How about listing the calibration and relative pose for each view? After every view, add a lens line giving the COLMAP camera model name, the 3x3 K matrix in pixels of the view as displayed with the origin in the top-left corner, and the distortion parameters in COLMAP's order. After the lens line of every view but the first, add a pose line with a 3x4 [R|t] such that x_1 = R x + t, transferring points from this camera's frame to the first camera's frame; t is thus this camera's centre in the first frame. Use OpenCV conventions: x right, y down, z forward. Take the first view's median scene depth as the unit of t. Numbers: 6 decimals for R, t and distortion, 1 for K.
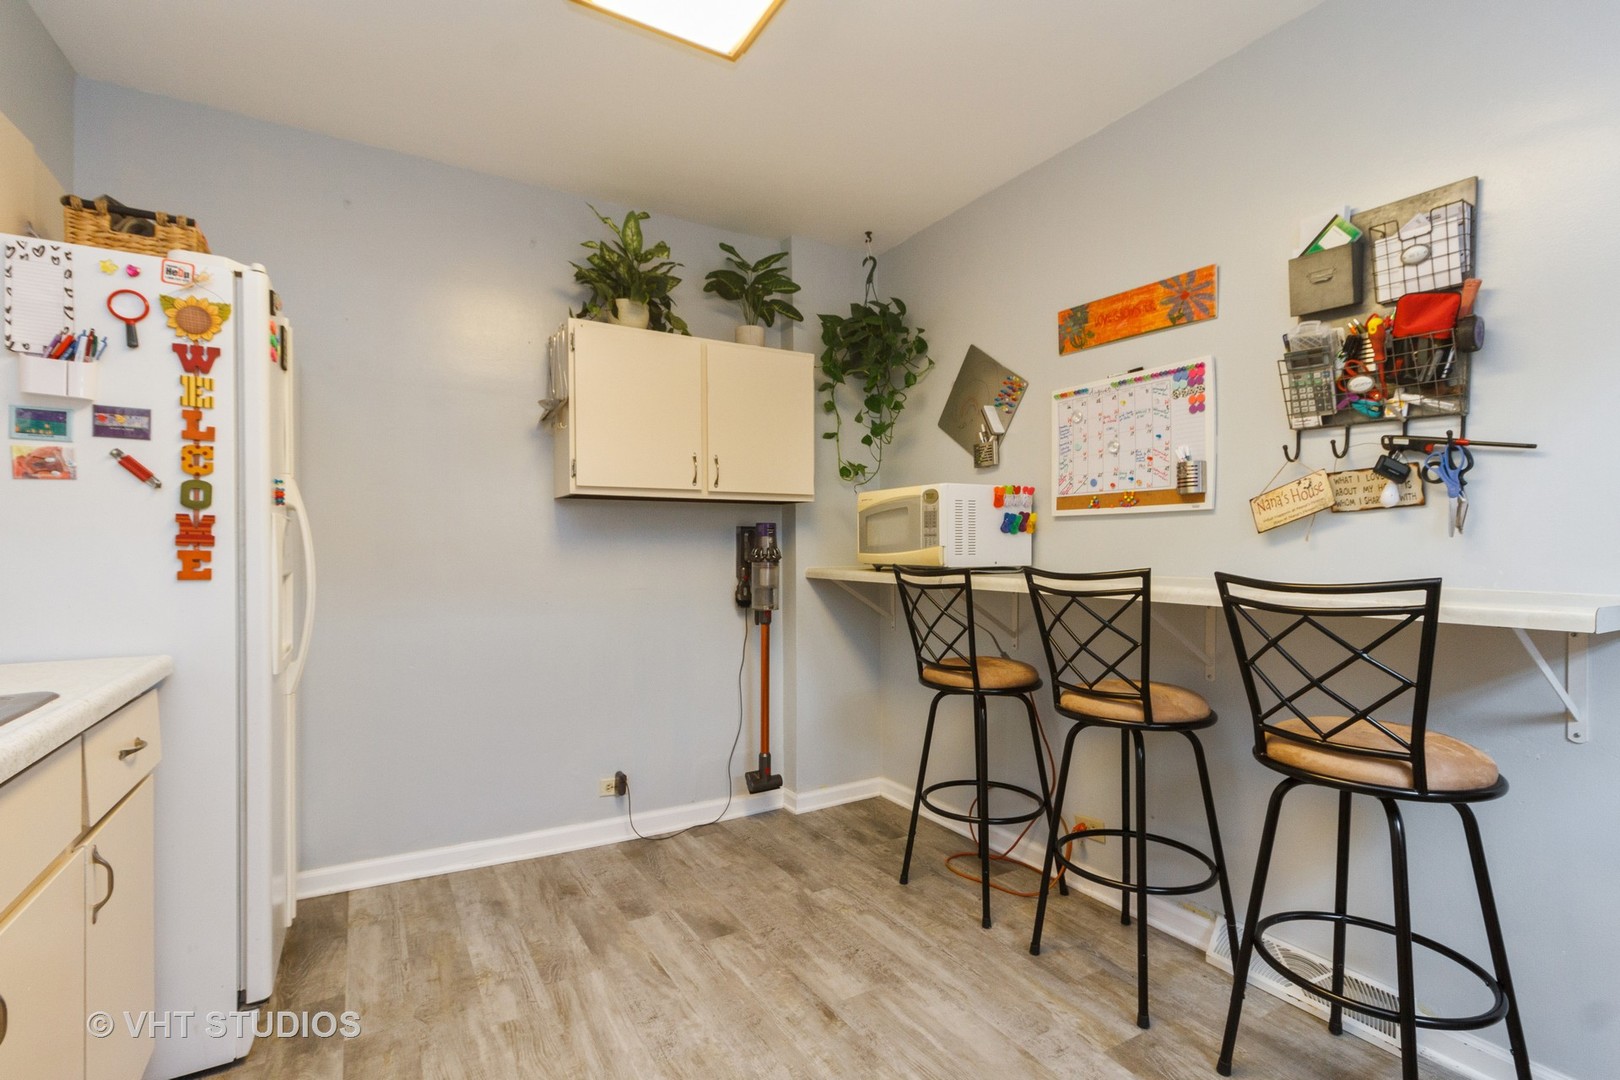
lens RADIAL K [[762.5, 0, 806.7], [0, 762.5, 553.6], [0, 0, 1]] dist [0.022182, -0.000490]
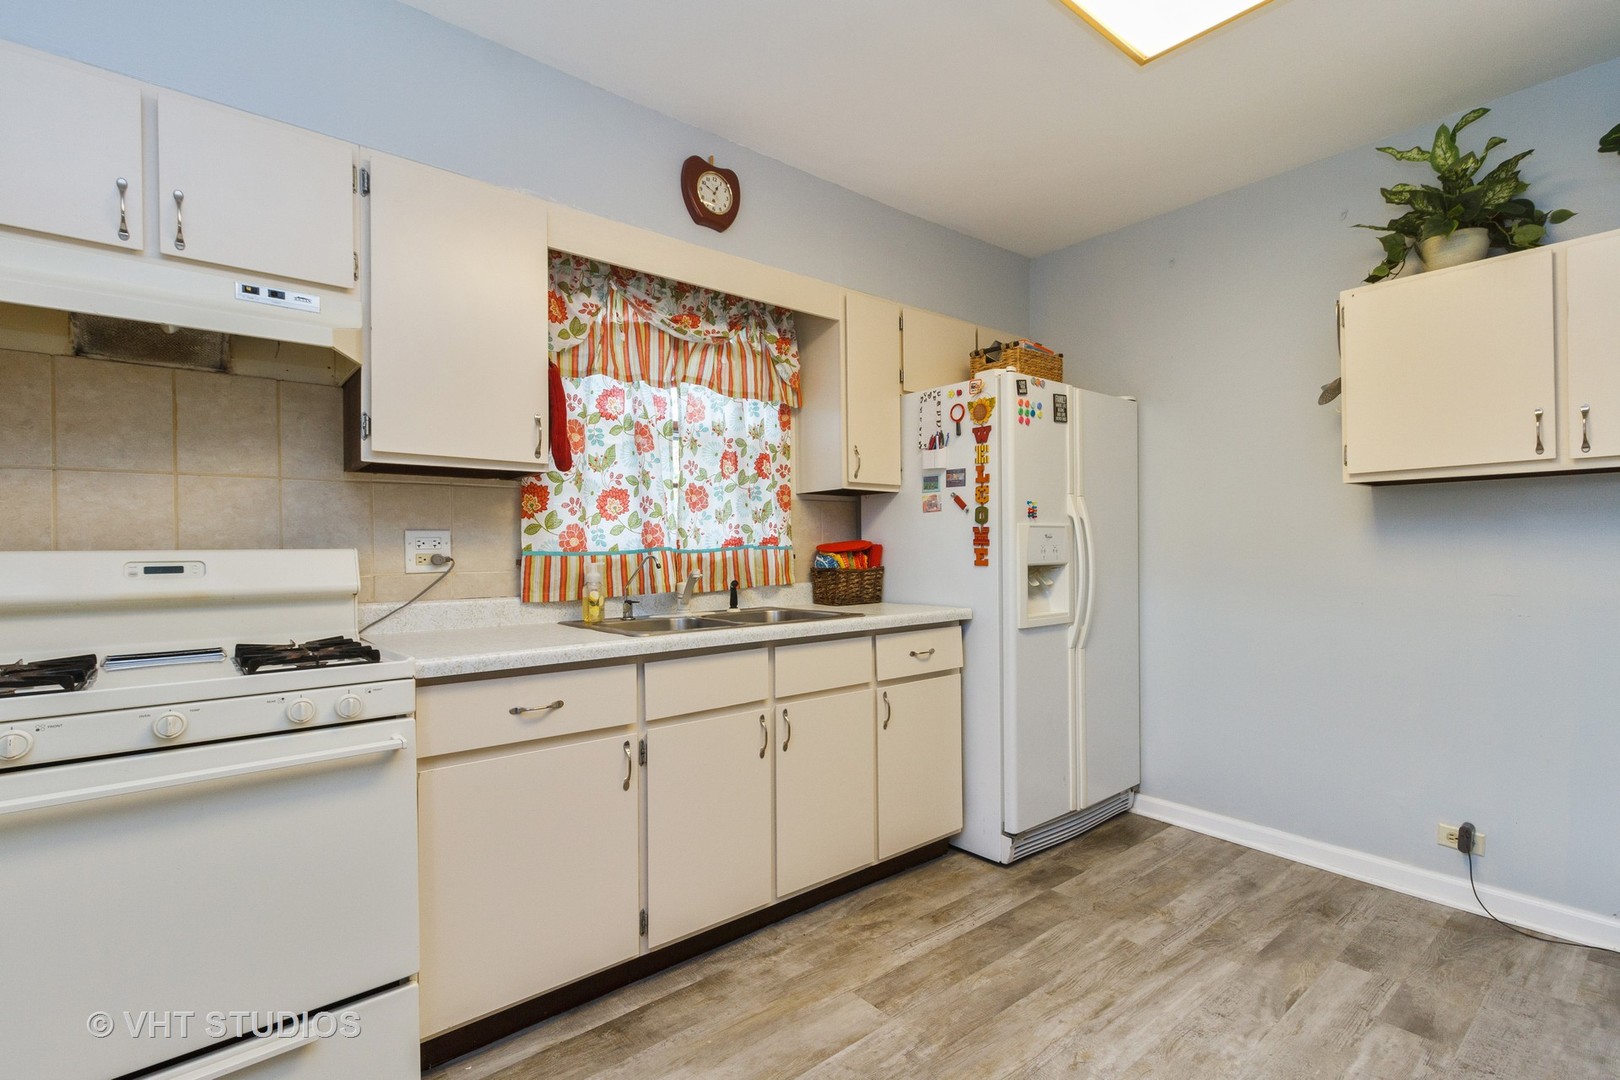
lens RADIAL K [[762.5, 0, 806.7], [0, 762.5, 553.6], [0, 0, 1]] dist [0.022182, -0.000490]
pose [[0.169990, 0.005030, -0.985433, 0.709768], [0.002122, 0.999983, 0.005470, -0.002063], [0.985443, -0.003021, 0.169977, 0.308013]]
